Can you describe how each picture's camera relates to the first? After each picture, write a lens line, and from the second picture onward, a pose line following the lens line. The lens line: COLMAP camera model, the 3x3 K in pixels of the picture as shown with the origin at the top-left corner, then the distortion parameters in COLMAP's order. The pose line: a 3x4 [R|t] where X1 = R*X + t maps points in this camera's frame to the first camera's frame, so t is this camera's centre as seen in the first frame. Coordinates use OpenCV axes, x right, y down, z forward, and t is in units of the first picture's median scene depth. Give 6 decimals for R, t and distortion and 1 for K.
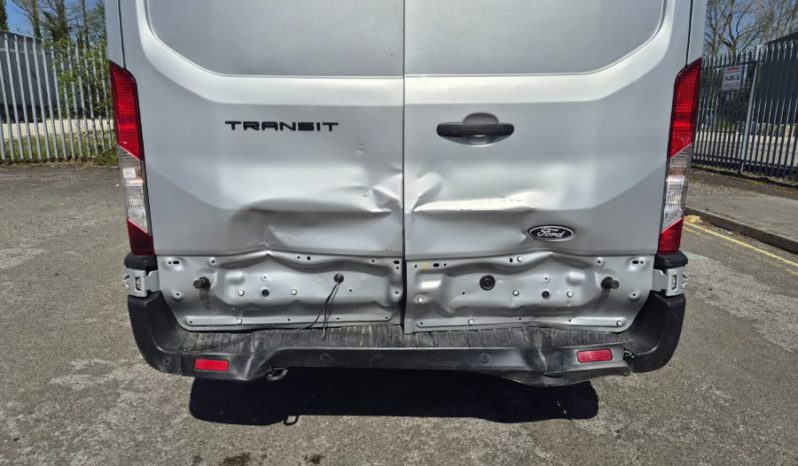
lens RADIAL K [[525.9, 0, 384.2], [0, 525.9, 237.0], [0, 0, 1]] dist [0.083267, -0.061958]
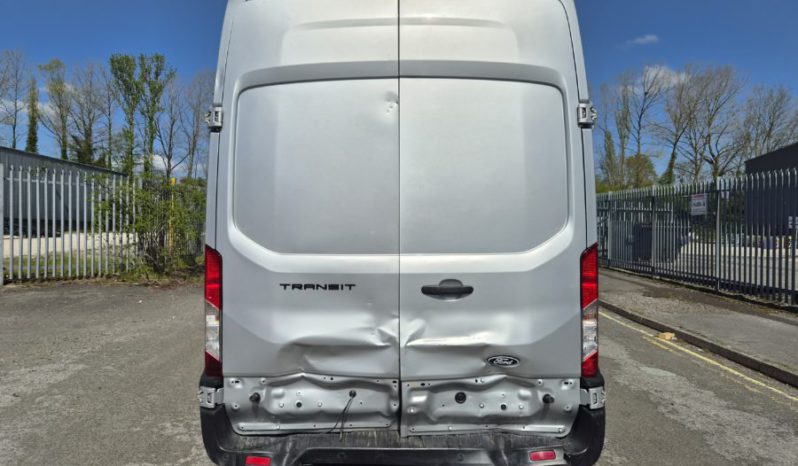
lens RADIAL K [[525.9, 0, 384.2], [0, 525.9, 237.0], [0, 0, 1]] dist [0.083267, -0.061958]
pose [[0.999992, 0.003937, 0.000242, -0.005877], [-0.003810, 0.979955, -0.199184, -0.047522], [-0.001021, 0.199181, 0.979962, -0.436581]]
